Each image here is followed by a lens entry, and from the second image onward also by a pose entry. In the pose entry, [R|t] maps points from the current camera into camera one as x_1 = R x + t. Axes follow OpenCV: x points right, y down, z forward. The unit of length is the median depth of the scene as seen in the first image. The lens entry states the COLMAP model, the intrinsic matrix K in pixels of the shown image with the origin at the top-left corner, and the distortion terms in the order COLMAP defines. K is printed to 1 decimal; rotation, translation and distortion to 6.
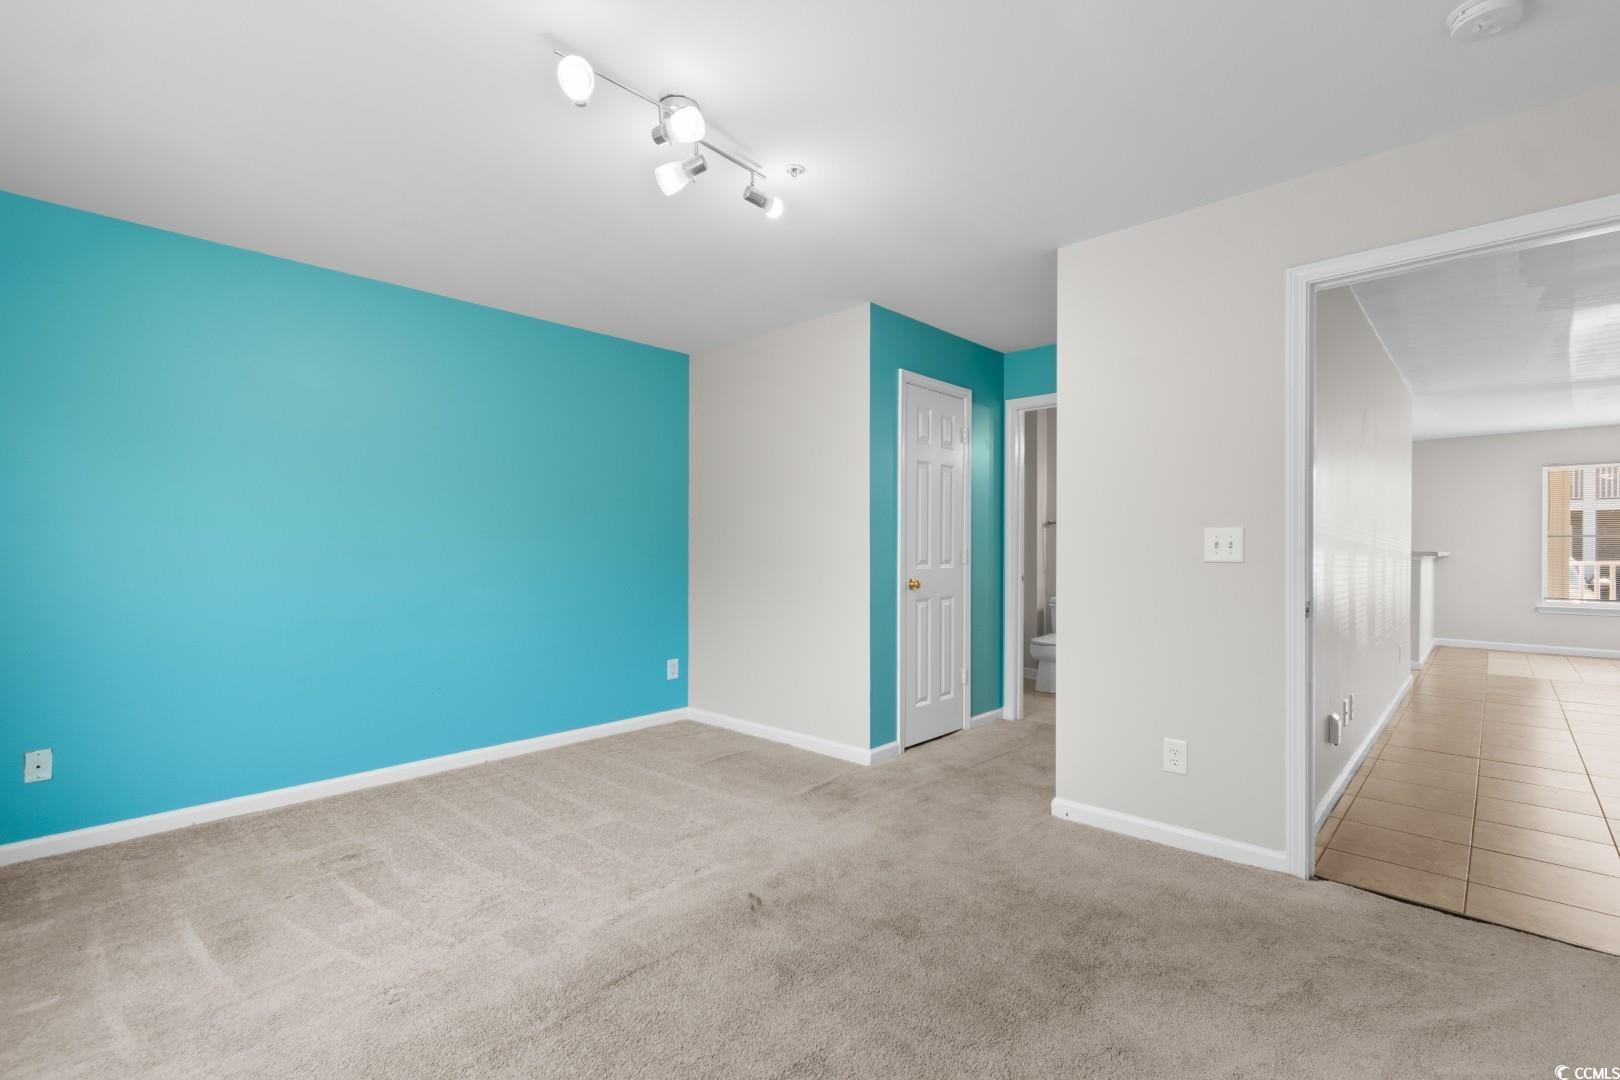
lens RADIAL K [[717.9, 0, 808.6], [0, 717.9, 547.9], [0, 0, 1]] dist [0.003444, -0.000817]
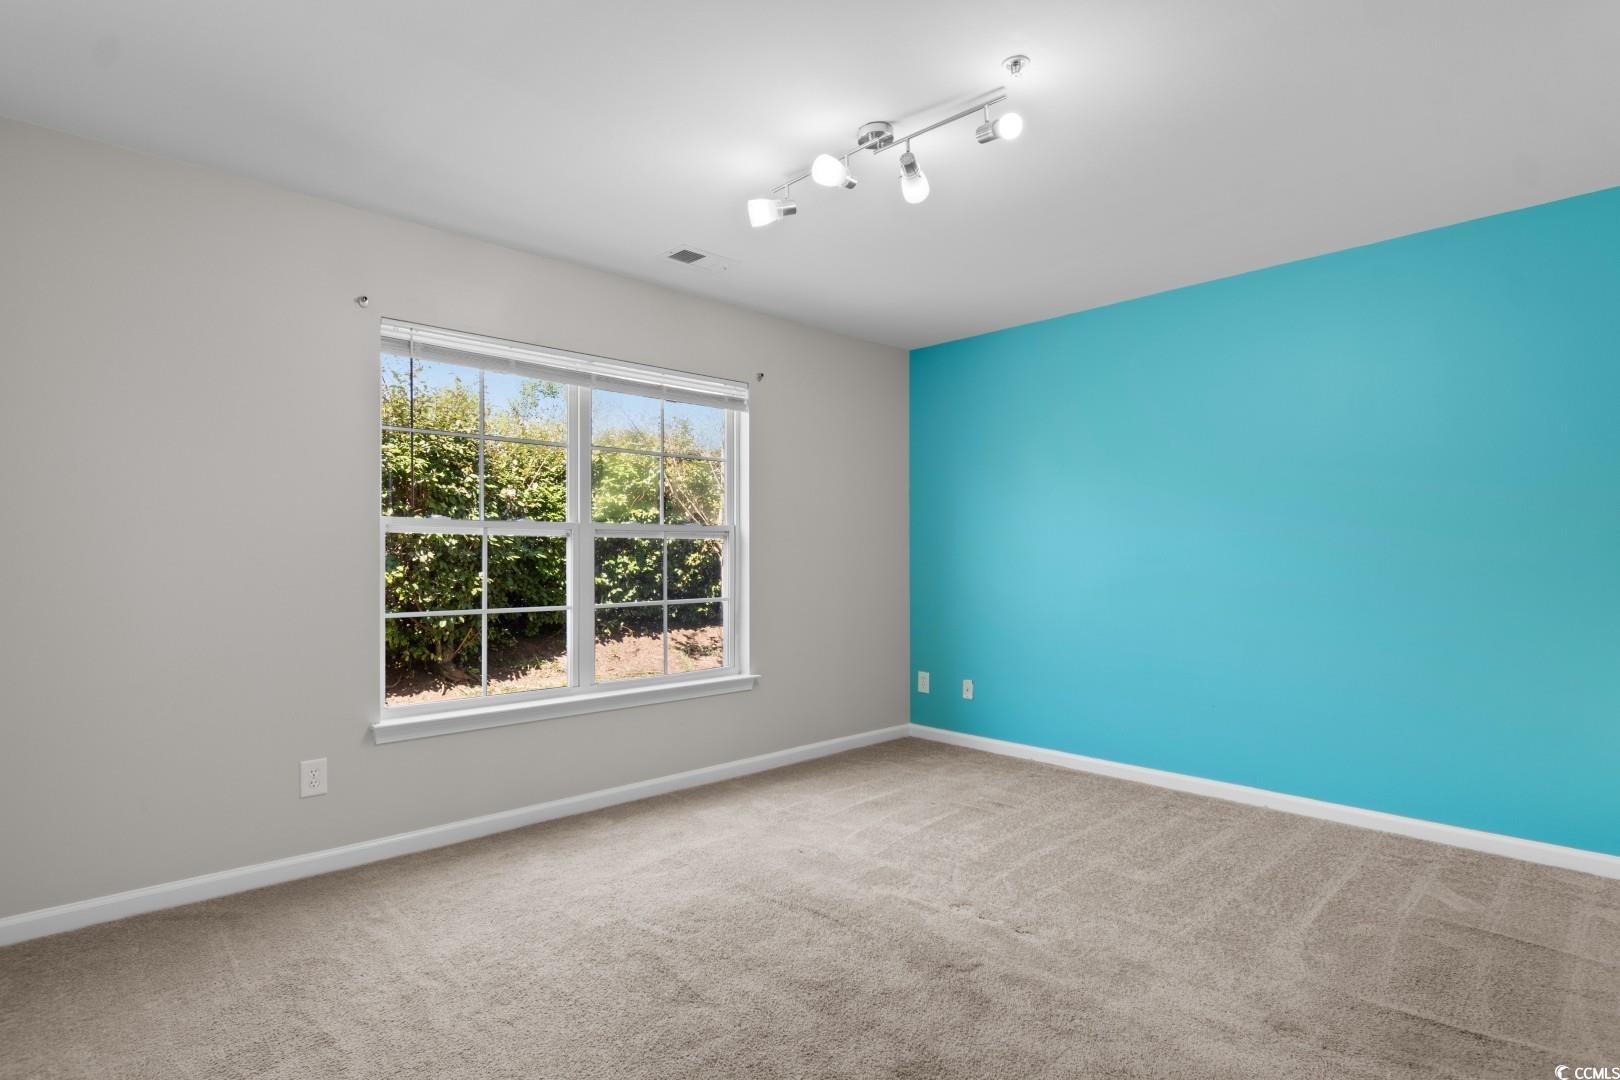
lens RADIAL K [[817.6, 0, 810.7], [0, 817.6, 551.3], [0, 0, 1]] dist [-0.000714, -0.000339]
pose [[-0.040434, -0.002555, -0.999179, 0.820806], [-0.001810, 0.999995, -0.002484, -0.000208], [0.999181, 0.001708, -0.040438, 0.775888]]
